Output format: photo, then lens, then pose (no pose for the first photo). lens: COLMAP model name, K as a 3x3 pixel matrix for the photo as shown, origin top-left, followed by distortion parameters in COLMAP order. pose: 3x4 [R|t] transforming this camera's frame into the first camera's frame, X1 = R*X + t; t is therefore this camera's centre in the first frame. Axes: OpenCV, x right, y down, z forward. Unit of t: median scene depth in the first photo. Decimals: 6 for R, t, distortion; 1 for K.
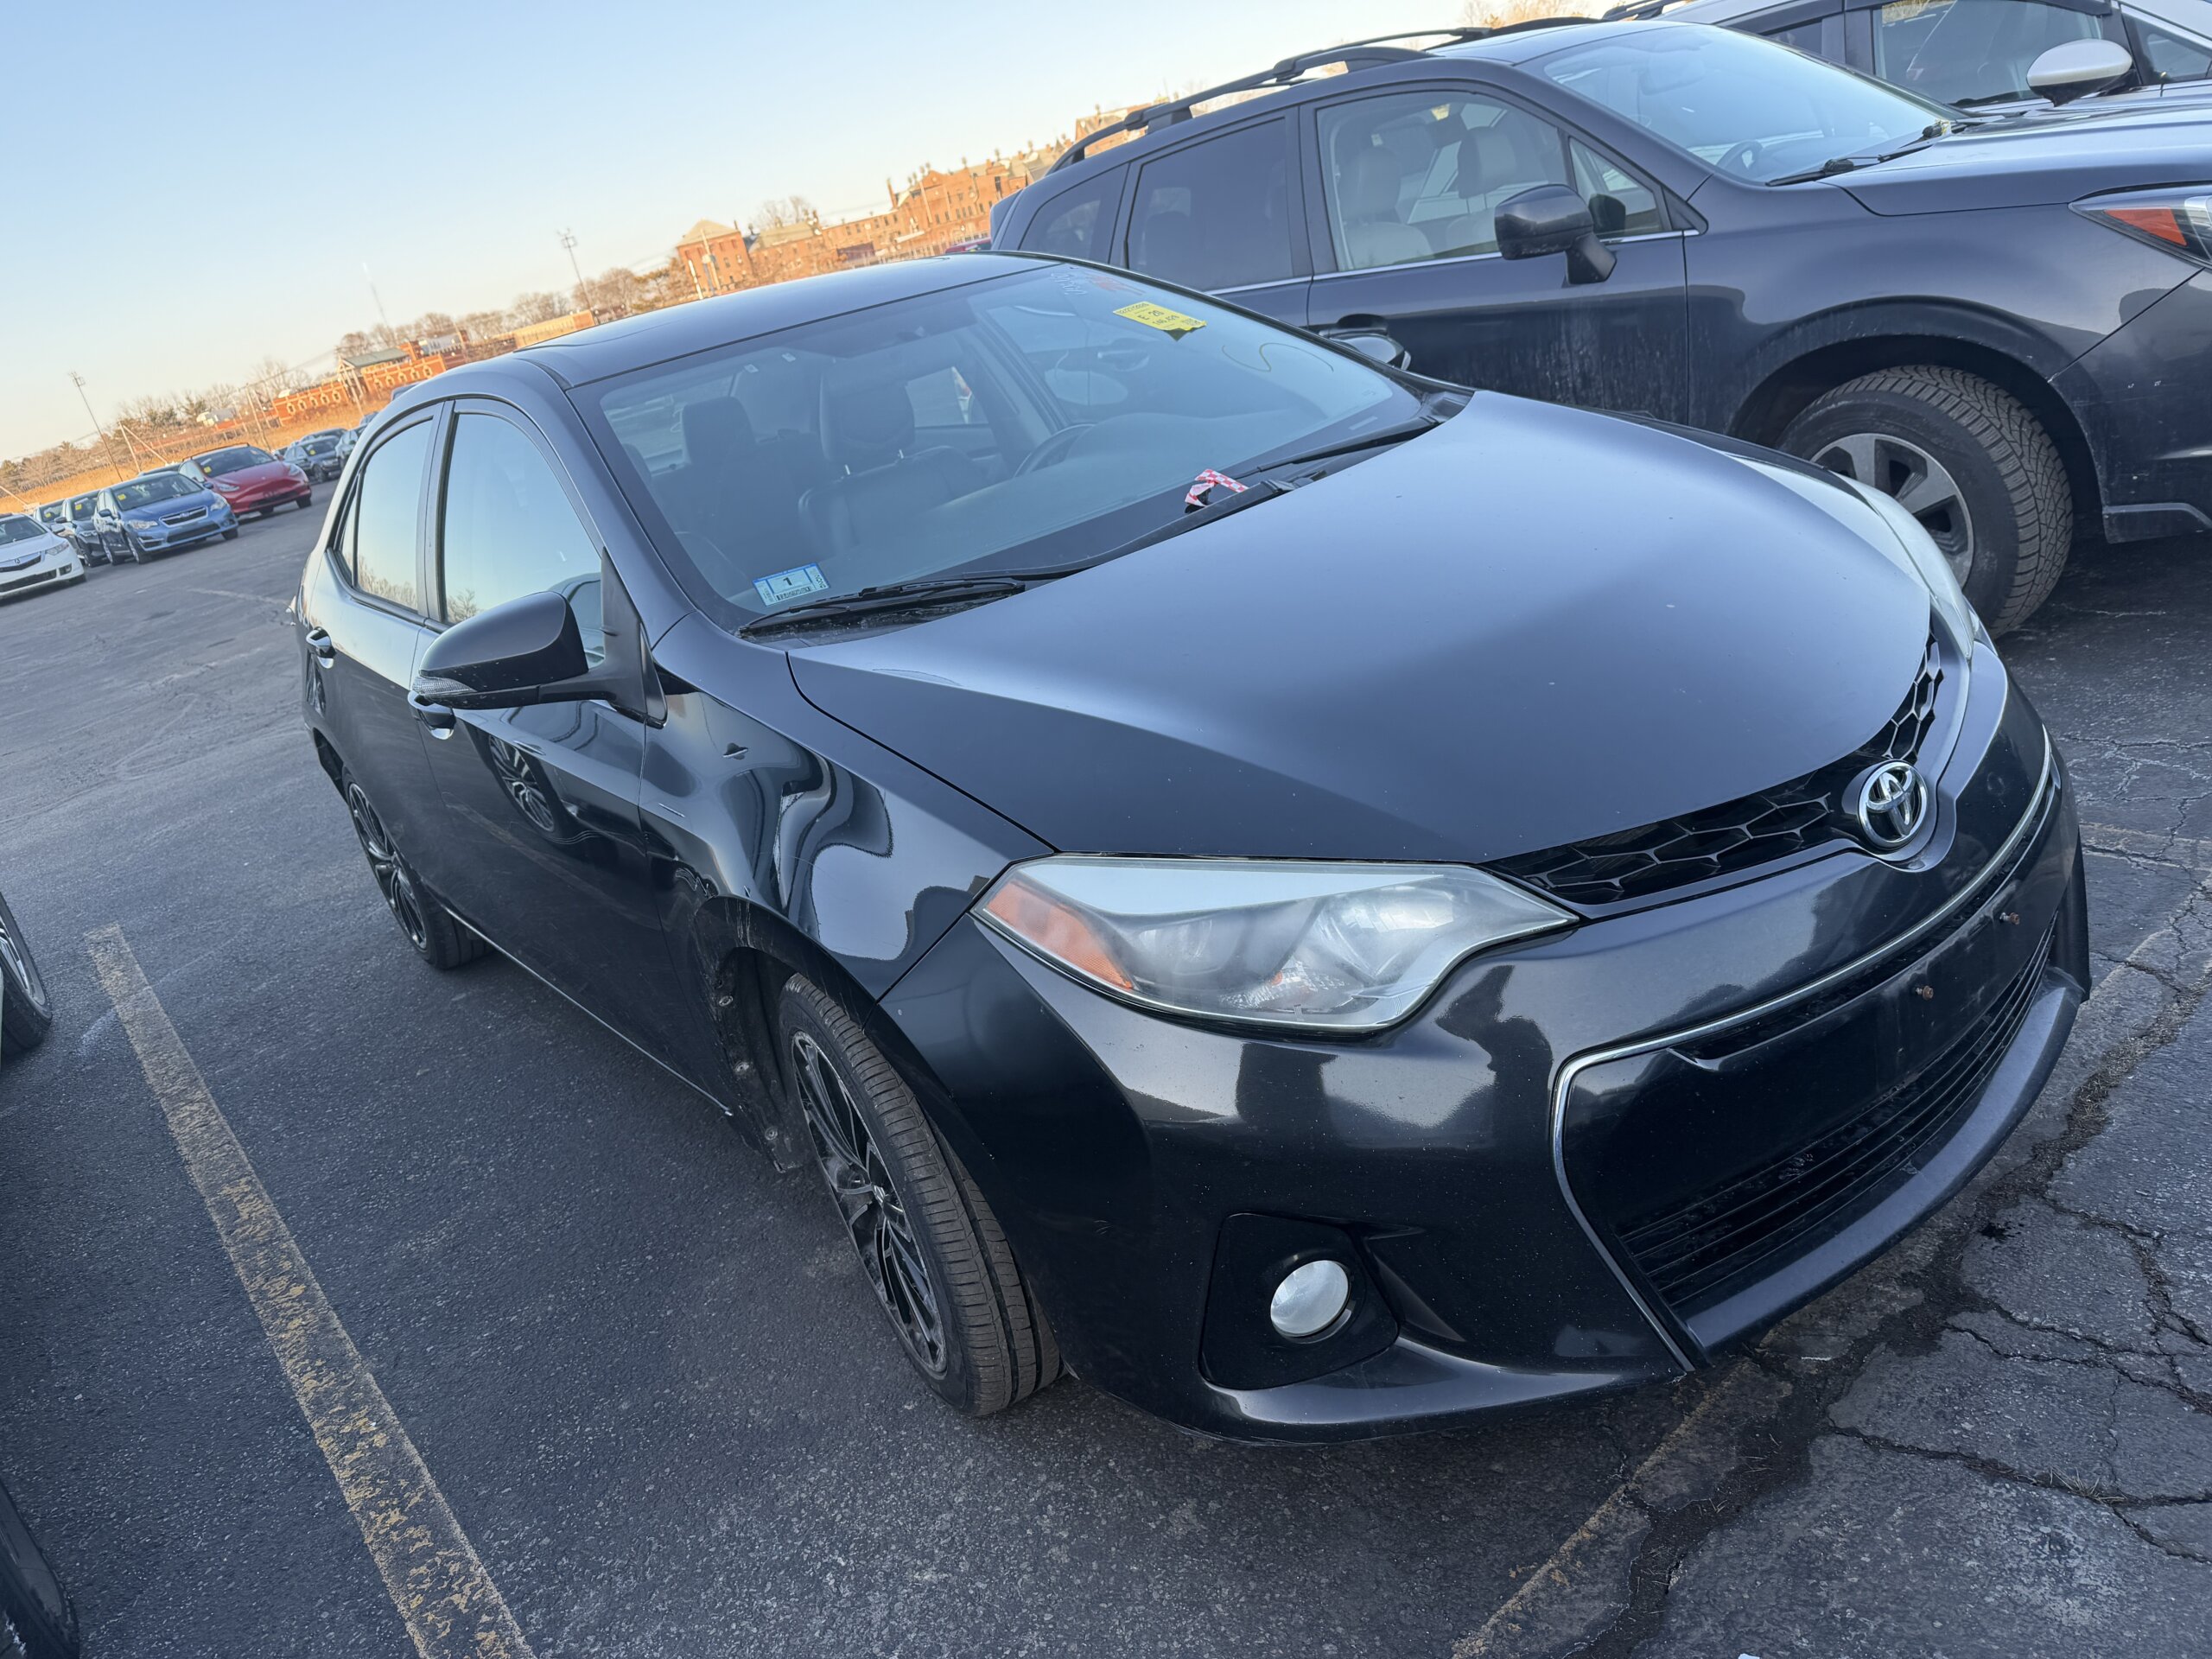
lens RADIAL K [[1556.5, 0, 1103.2], [0, 1556.5, 829.4], [0, 0, 1]] dist [0.027185, -0.031311]
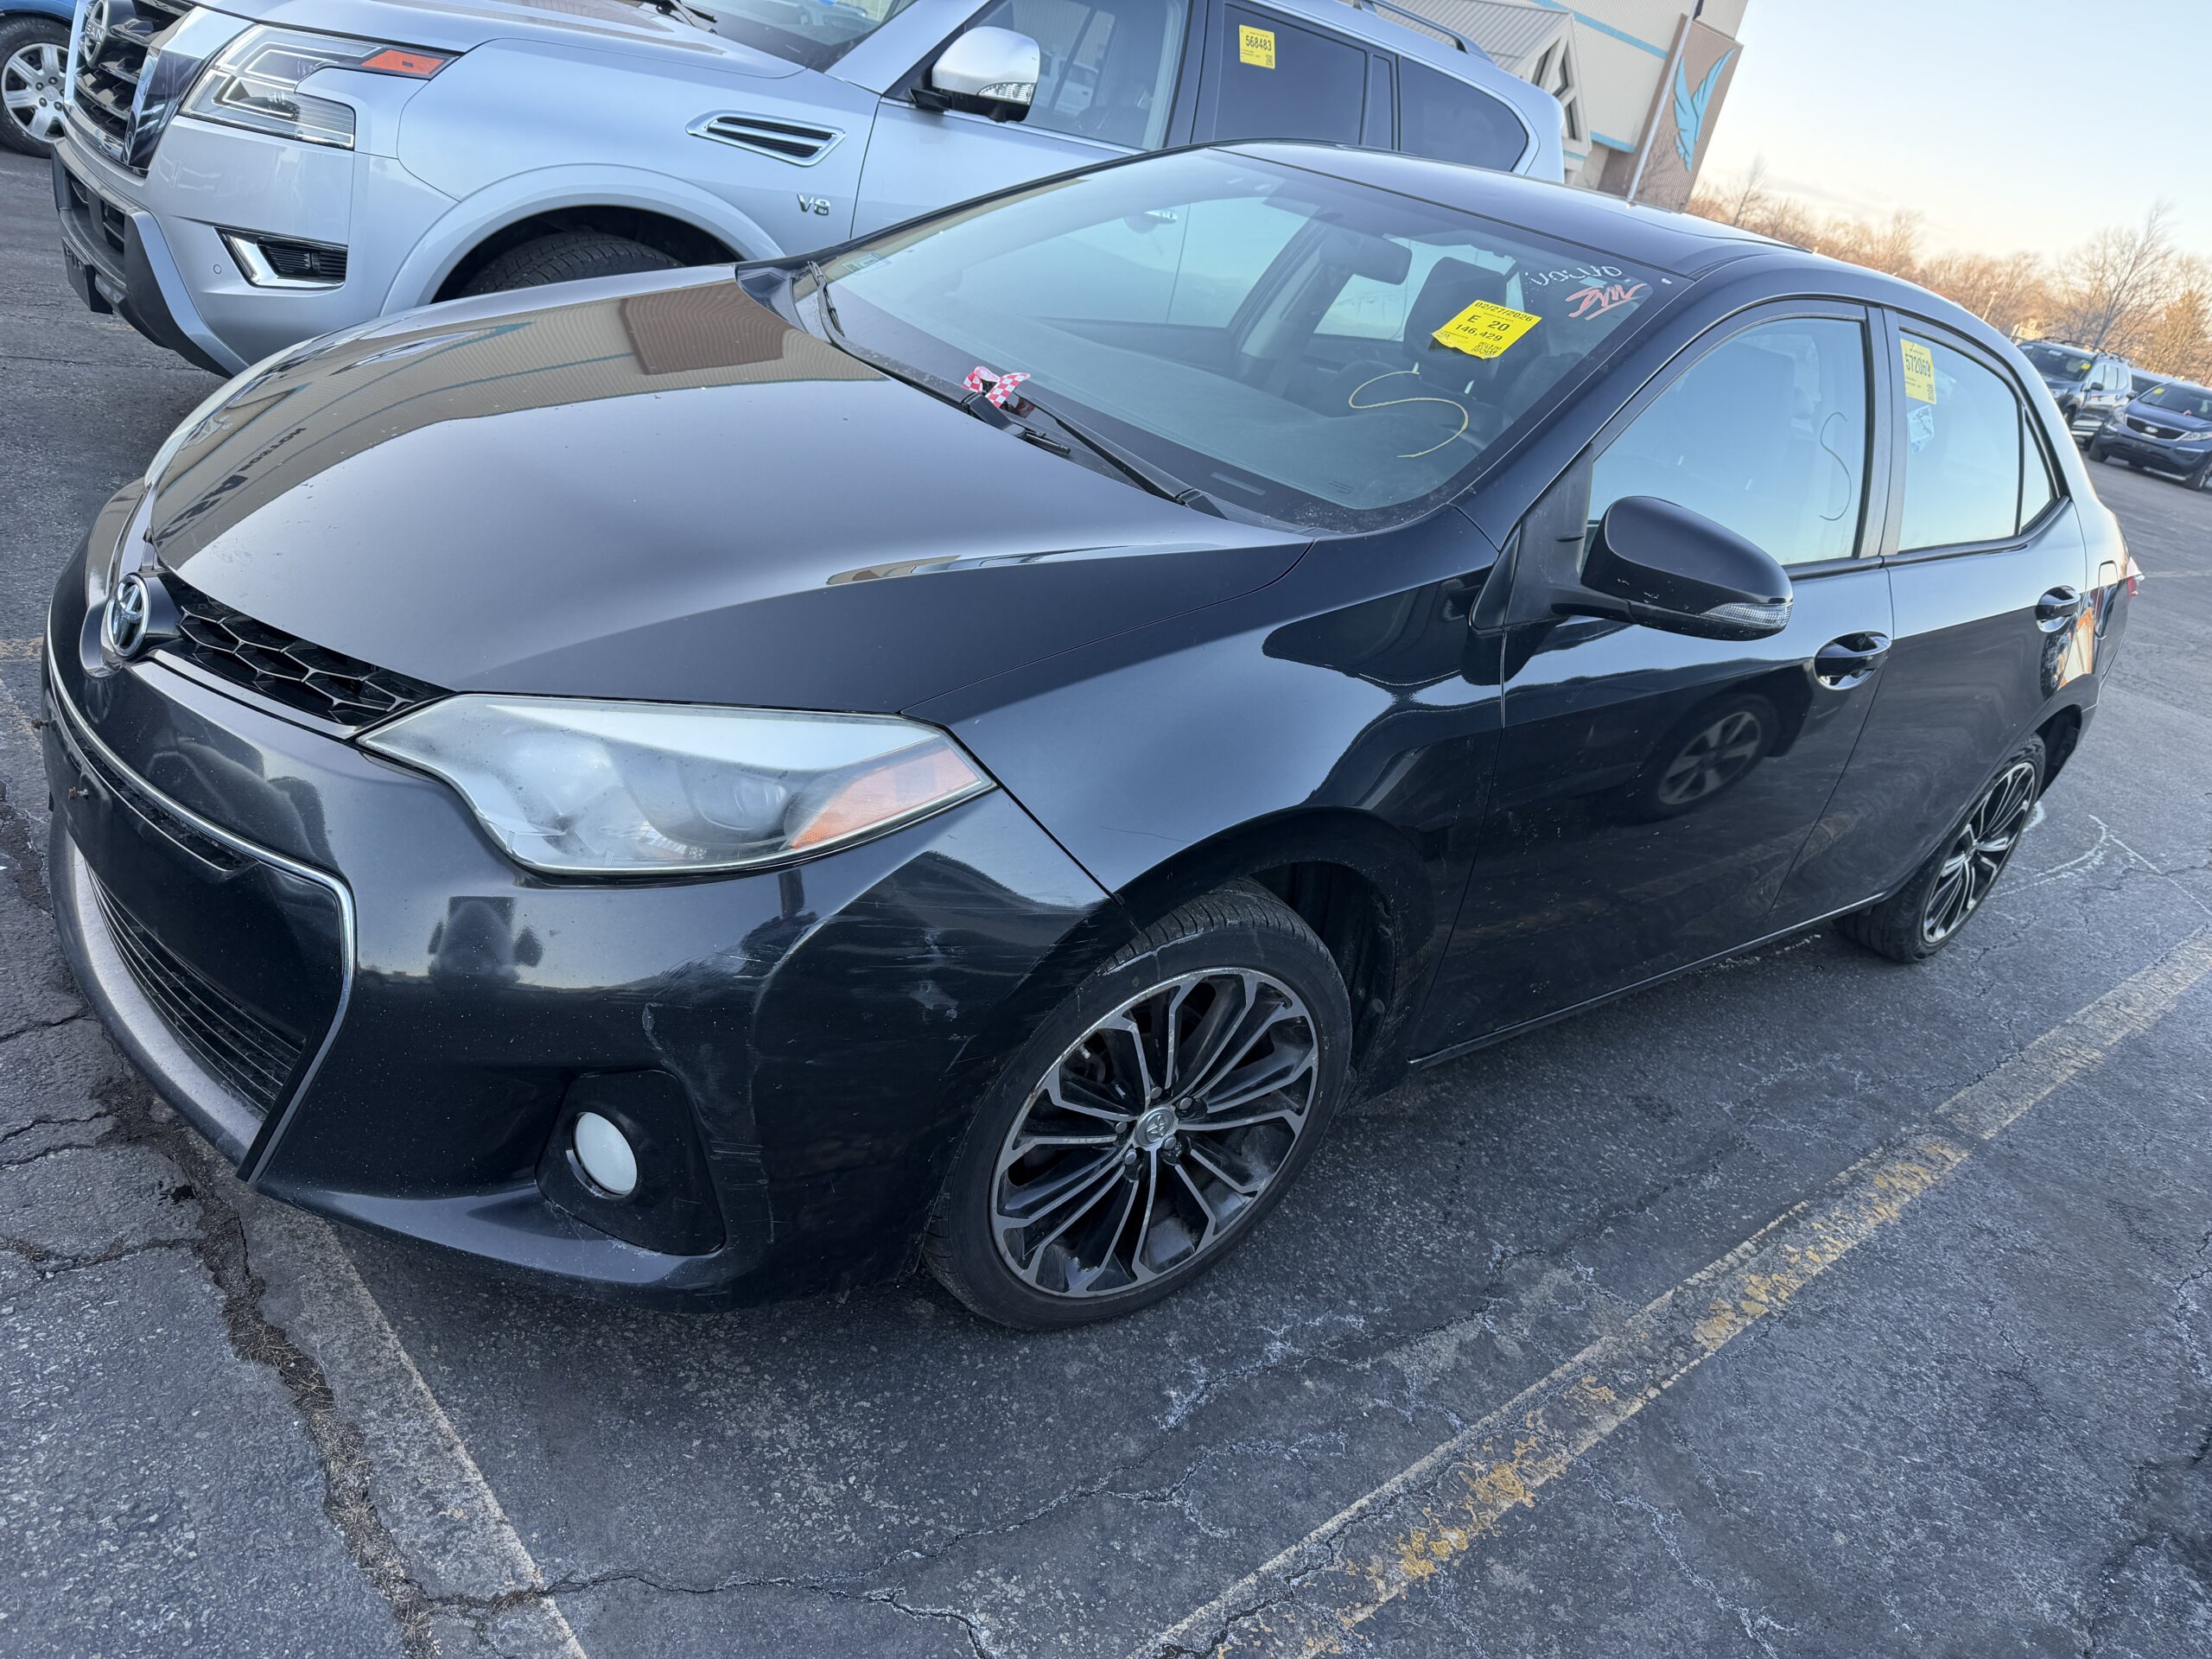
lens RADIAL K [[1556.5, 0, 1115.5], [0, 1556.5, 830.5], [0, 0, 1]] dist [0.027185, -0.031311]
pose [[0.012070, 0.620348, -0.784234, 1.181130], [-0.568980, 0.649202, 0.504776, -0.680508], [0.822263, 0.440120, 0.360801, 1.029119]]
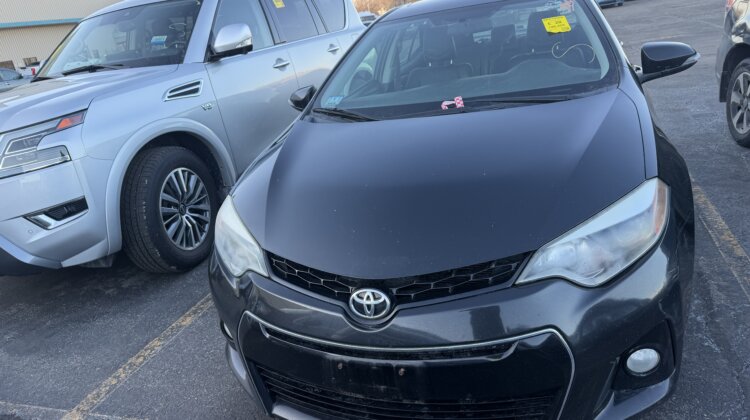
lens RADIAL K [[531.0, 0, 371.9], [0, 531.0, 209.0], [0, 0, 1]] dist [0.014605, -0.017555]
pose [[0.558263, 0.411296, -0.720540, 0.912980], [-0.269165, 0.911283, 0.311630, -0.371596], [0.784788, 0.019973, 0.619443, 0.376129]]
